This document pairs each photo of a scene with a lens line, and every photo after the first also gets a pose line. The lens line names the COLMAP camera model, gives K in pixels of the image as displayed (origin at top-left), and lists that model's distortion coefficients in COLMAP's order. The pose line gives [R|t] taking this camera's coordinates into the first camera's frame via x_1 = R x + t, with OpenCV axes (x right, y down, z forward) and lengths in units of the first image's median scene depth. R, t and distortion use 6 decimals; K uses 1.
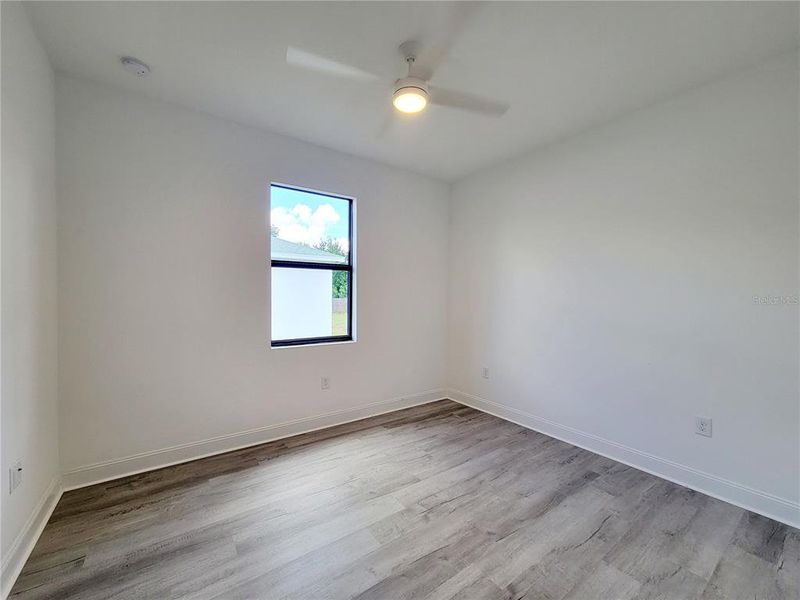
lens RADIAL K [[324.8, 0, 398.6], [0, 324.8, 301.1], [0, 0, 1]] dist [-0.000017, 0.000194]
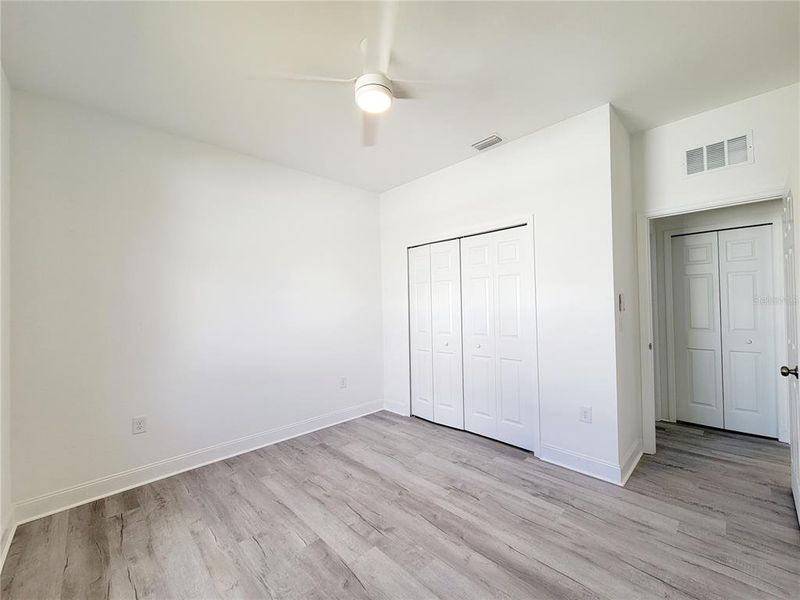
lens RADIAL K [[315.5, 0, 400.0], [0, 315.5, 300.0], [0, 0, 1]] dist [0.000068, 0.000158]
pose [[-0.130333, 0.011157, 0.991407, -0.643962], [0.036690, 0.999306, -0.006423, -0.024116], [-0.990791, 0.035537, -0.130652, 0.769792]]
